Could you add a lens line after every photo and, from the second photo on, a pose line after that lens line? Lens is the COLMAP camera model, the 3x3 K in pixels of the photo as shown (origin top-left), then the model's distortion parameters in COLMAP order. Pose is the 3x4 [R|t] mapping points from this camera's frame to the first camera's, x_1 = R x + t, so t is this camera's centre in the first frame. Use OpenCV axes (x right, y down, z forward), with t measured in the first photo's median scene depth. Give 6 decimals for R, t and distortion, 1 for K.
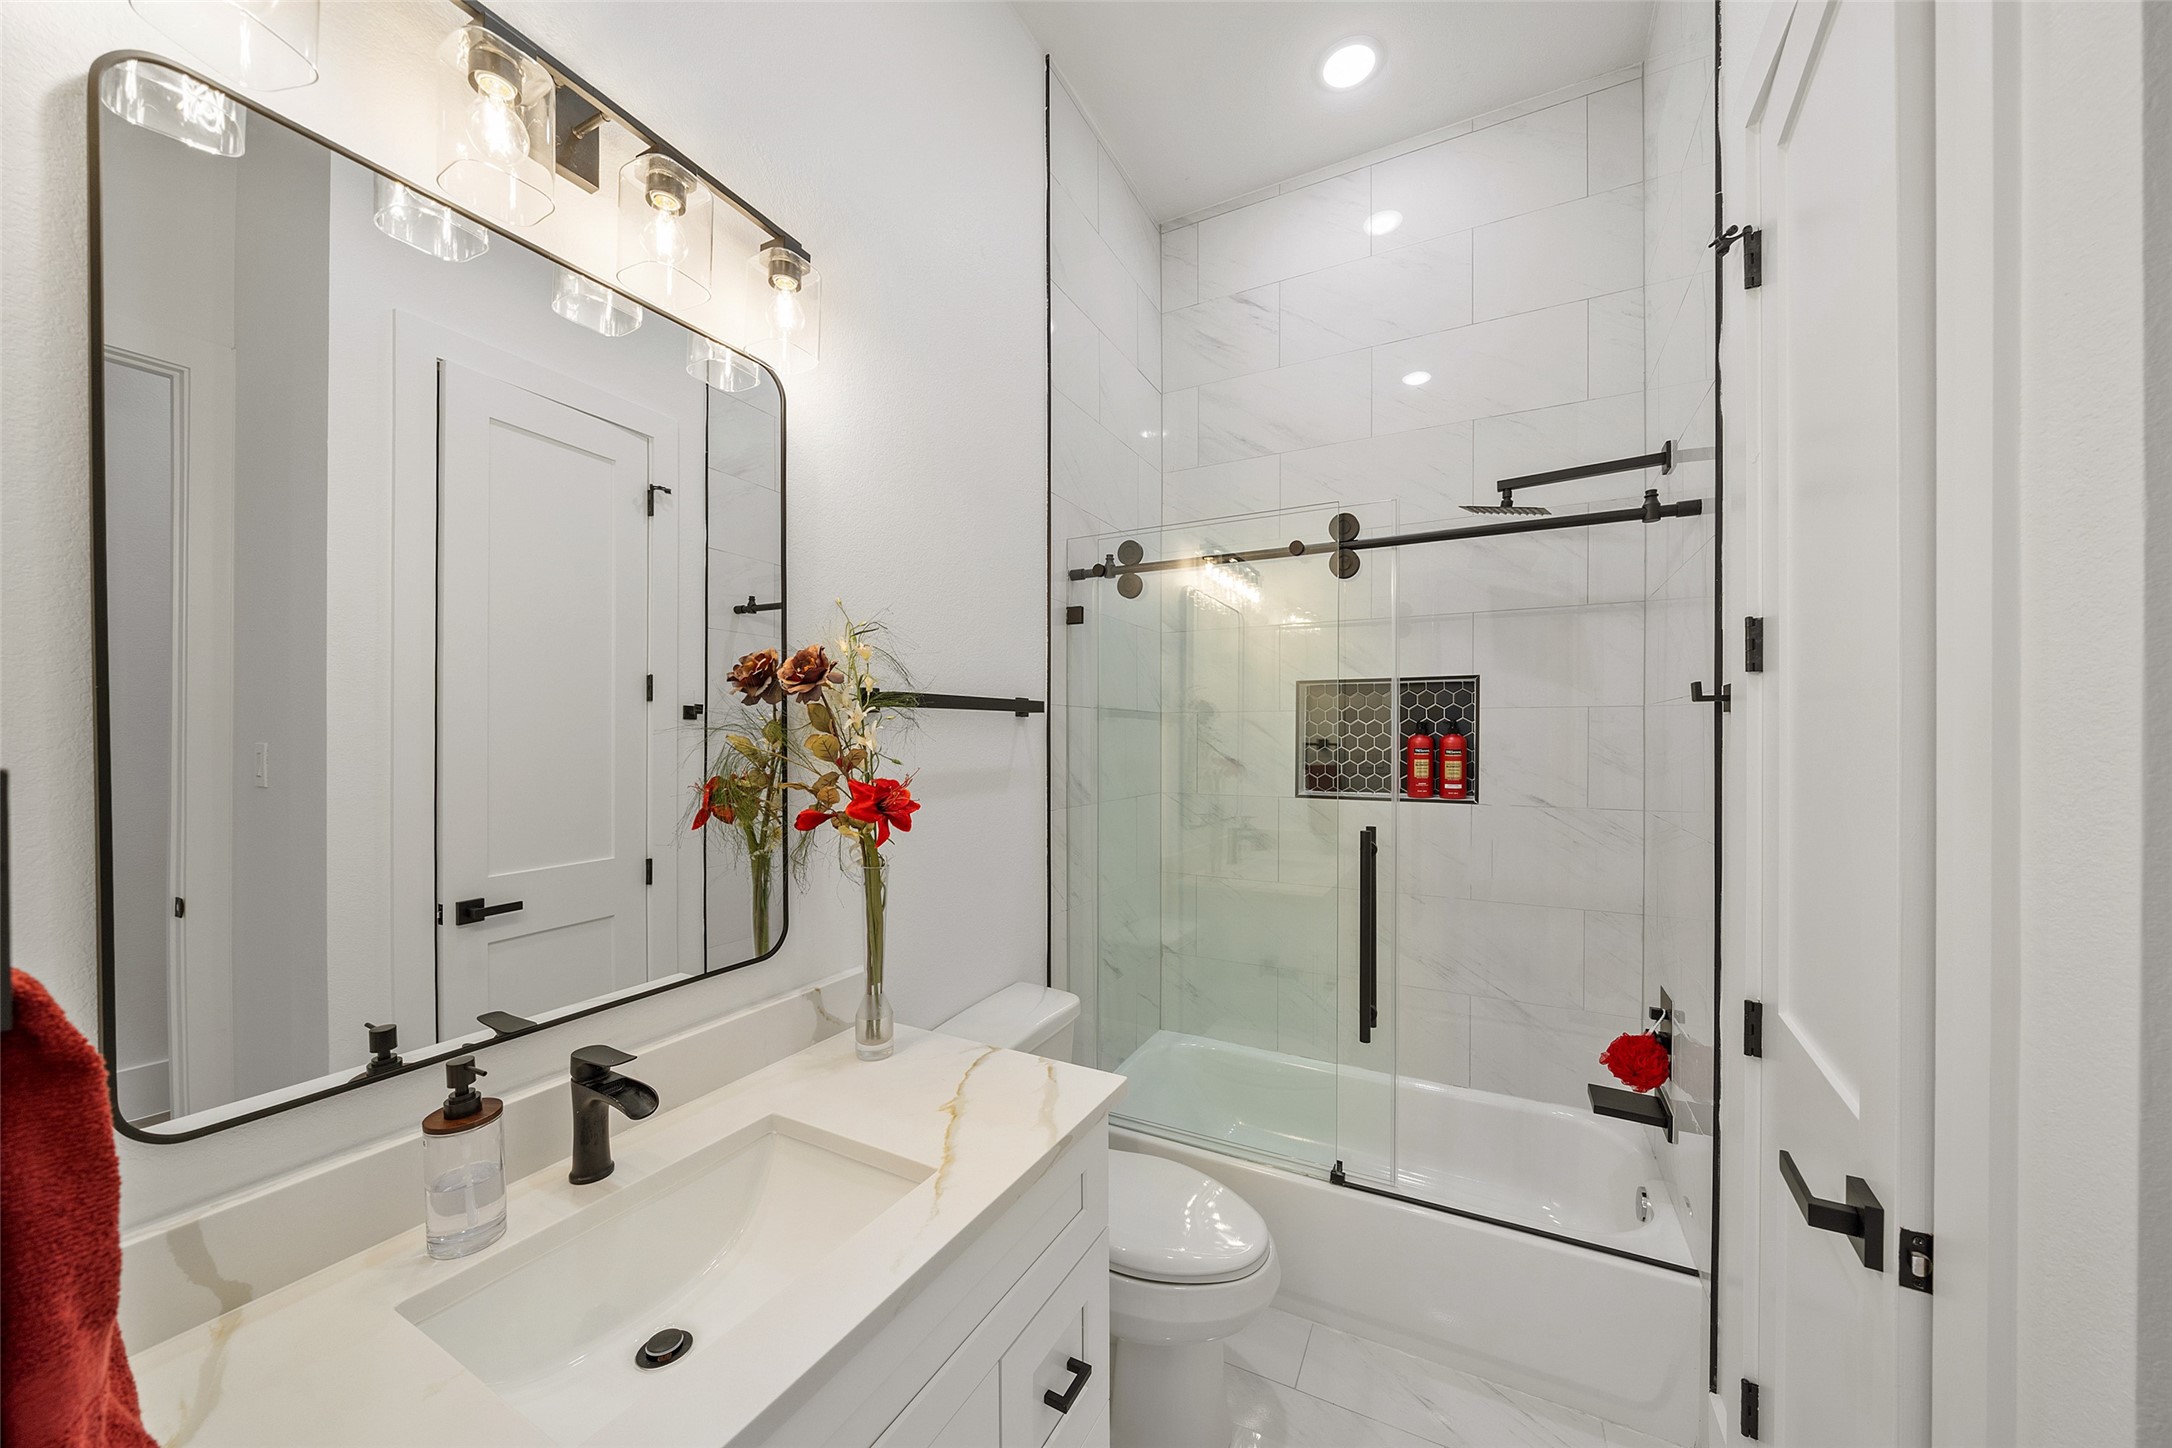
lens RADIAL K [[750.4, 0, 1085.3], [0, 750.4, 741.3], [0, 0, 1]] dist [-0.007055, 0.000622]
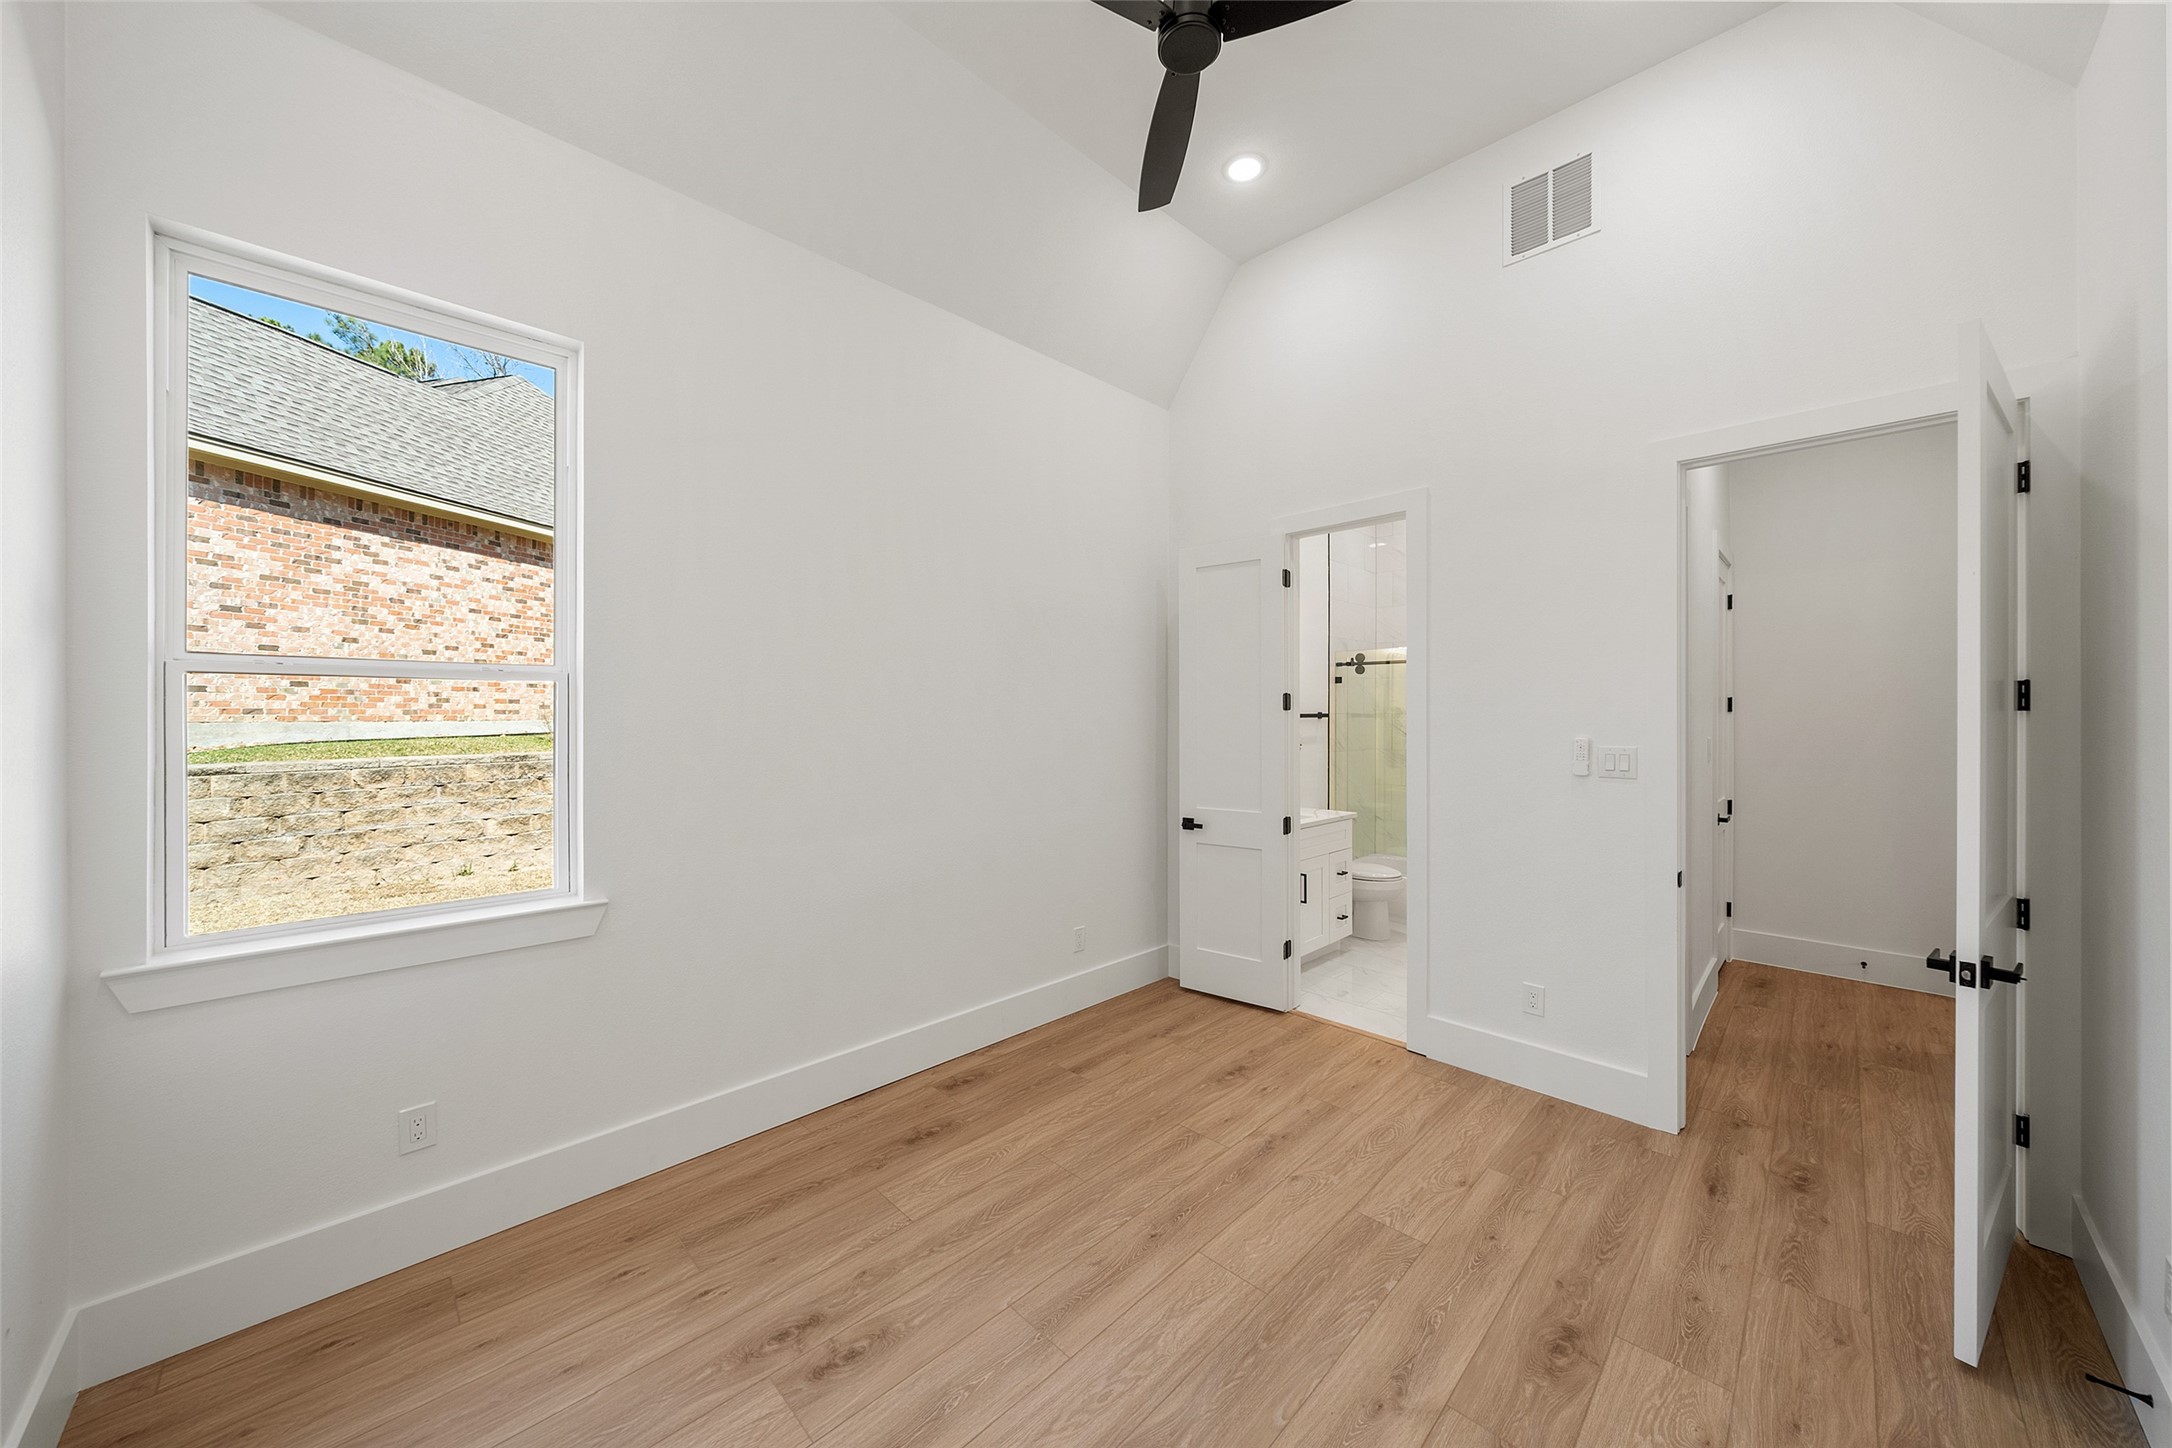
lens RADIAL K [[750.4, 0, 1095.3], [0, 750.4, 724.2], [0, 0, 1]] dist [-0.007055, 0.000622]
pose [[0.958039, -0.000548, -0.286639, -0.078542], [0.001884, 0.999989, 0.004384, -0.023401], [0.286633, -0.004740, 0.958029, -1.809076]]
